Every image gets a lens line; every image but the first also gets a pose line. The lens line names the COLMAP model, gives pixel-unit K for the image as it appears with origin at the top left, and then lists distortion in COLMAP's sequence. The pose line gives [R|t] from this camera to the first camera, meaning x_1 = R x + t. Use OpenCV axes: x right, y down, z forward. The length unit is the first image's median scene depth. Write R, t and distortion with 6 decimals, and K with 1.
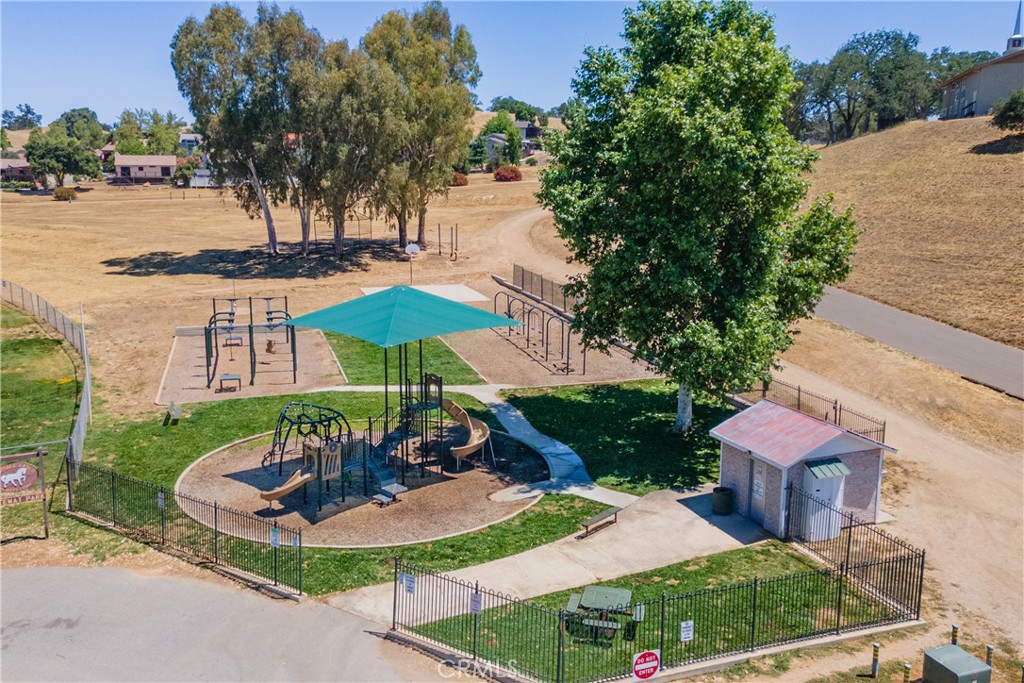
lens RADIAL K [[811.6, 0, 508.6], [0, 811.6, 340.2], [0, 0, 1]] dist [0.031815, 0.002953]
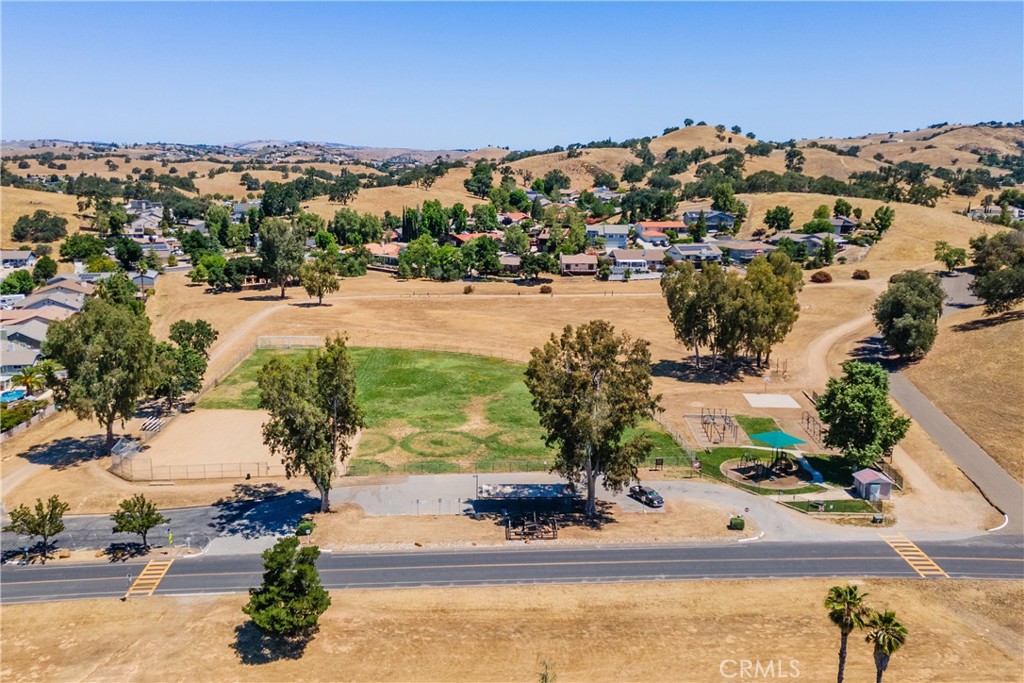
lens RADIAL K [[811.6, 0, 510.3], [0, 811.6, 350.2], [0, 0, 1]] dist [0.031815, 0.002953]
pose [[0.932474, 0.072822, -0.353821, 0.026211], [-0.067293, 0.997342, 0.027923, -0.363301], [0.354914, -0.002228, 0.934896, -2.475148]]
